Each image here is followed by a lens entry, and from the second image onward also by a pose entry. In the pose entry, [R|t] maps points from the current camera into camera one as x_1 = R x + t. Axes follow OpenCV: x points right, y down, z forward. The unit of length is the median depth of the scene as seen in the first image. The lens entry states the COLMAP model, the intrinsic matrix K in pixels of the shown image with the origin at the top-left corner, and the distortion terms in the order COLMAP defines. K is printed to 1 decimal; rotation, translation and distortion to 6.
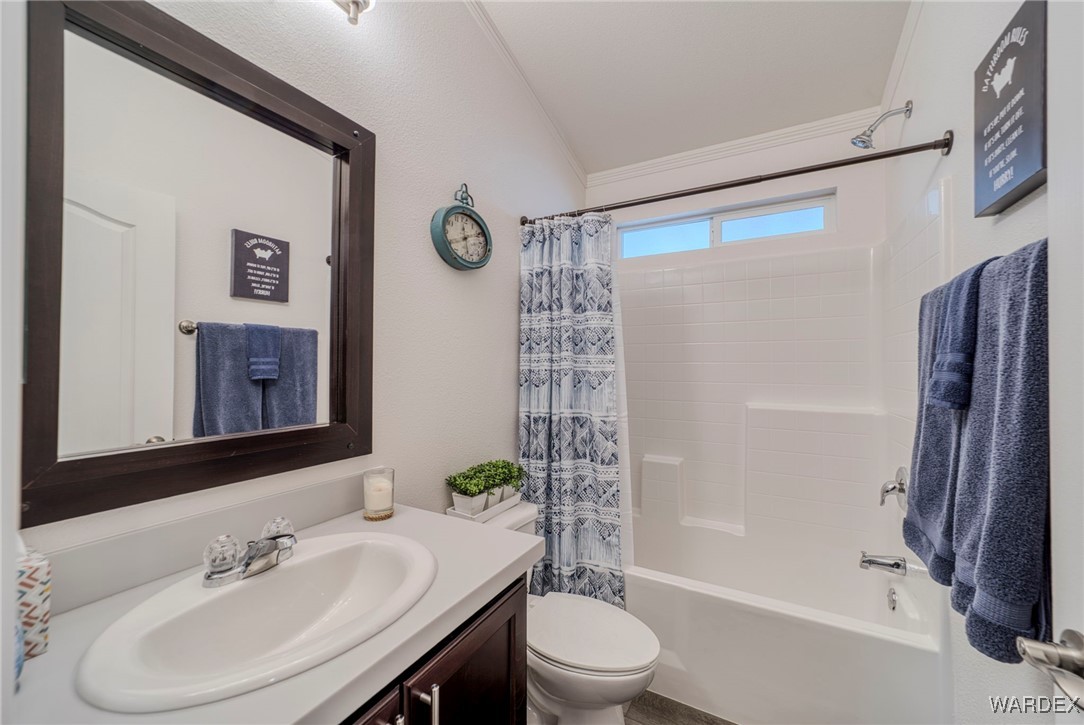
lens RADIAL K [[414.4, 0, 541.5], [0, 414.4, 360.4], [0, 0, 1]] dist [-0.013390, 0.006852]
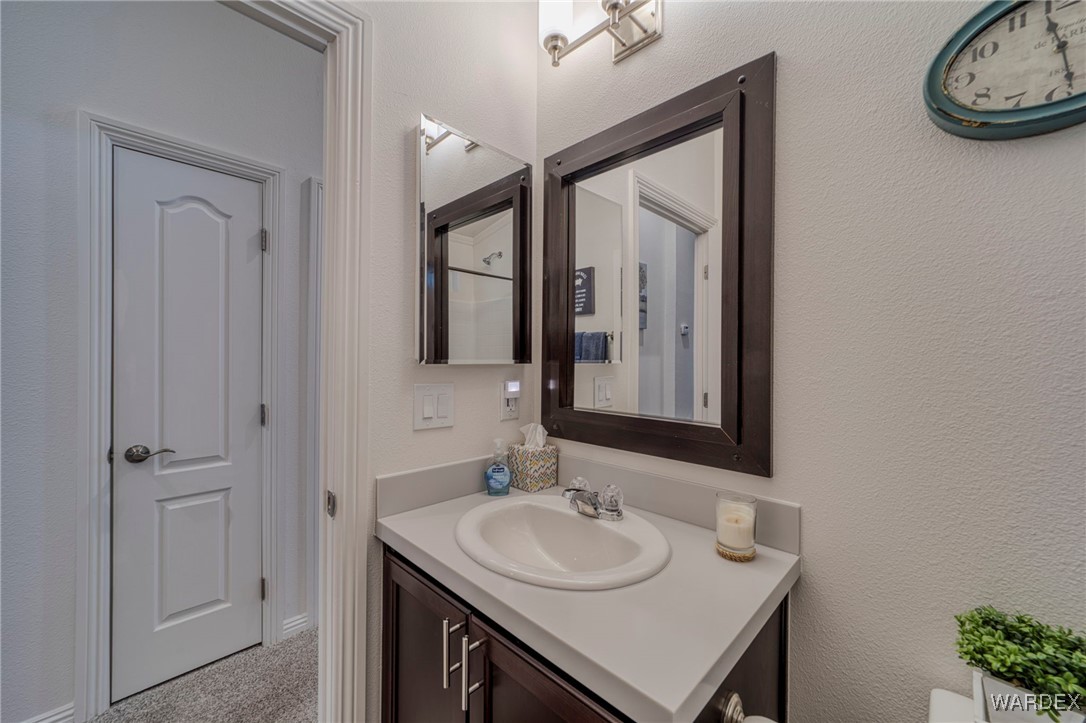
lens RADIAL K [[415.2, 0, 542.5], [0, 415.2, 359.4], [0, 0, 1]] dist [-0.013390, 0.006852]
pose [[-0.263041, 0.013789, -0.964686, 0.528534], [0.023428, 0.999694, 0.007901, -0.013282], [0.964500, -0.020523, -0.263284, 0.966083]]
